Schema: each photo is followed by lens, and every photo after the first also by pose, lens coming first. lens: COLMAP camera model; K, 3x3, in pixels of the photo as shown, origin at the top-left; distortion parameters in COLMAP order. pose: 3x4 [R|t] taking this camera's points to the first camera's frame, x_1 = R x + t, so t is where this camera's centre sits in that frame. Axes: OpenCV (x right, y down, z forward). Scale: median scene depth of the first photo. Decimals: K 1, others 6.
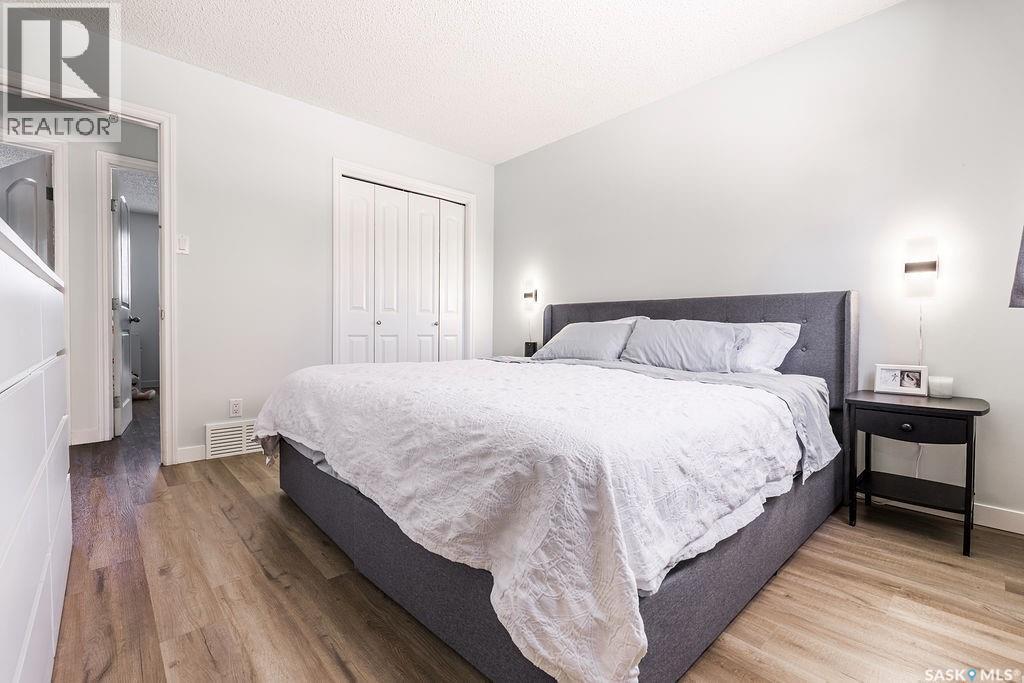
lens RADIAL K [[450.7, 0, 512.4], [0, 450.7, 338.2], [0, 0, 1]] dist [-0.003556, -0.000499]
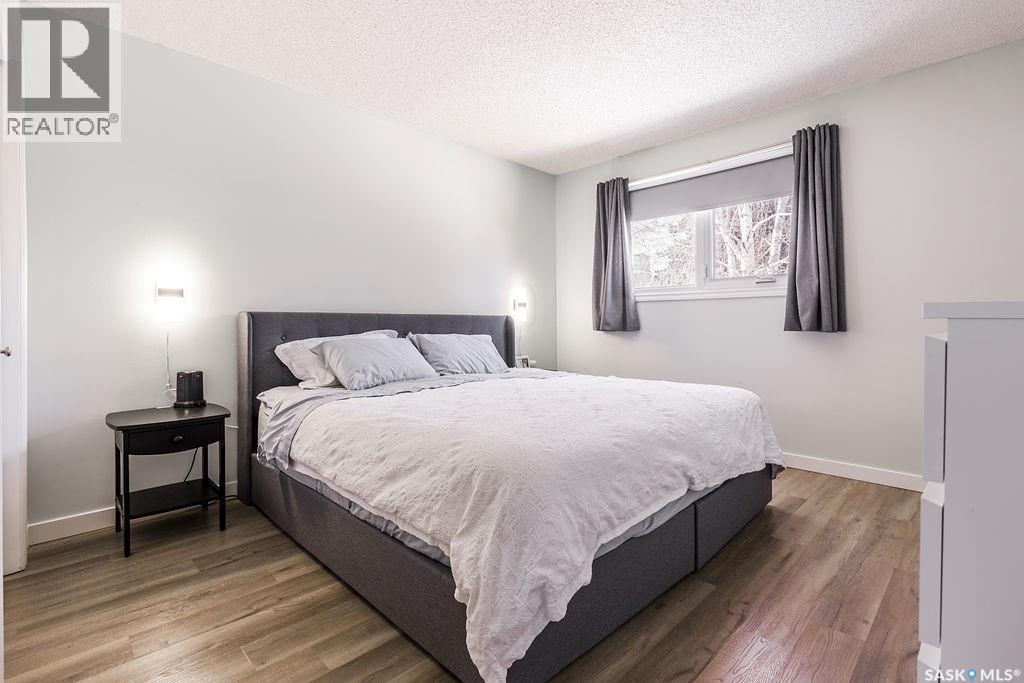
lens RADIAL K [[478.4, 0, 516.4], [0, 478.4, 321.3], [0, 0, 1]] dist [-0.001930, -0.000292]
pose [[-0.041895, -0.000889, 0.999122, -1.540125], [0.023828, 0.999714, 0.001889, -0.125093], [-0.998838, 0.023886, -0.041862, 1.505618]]
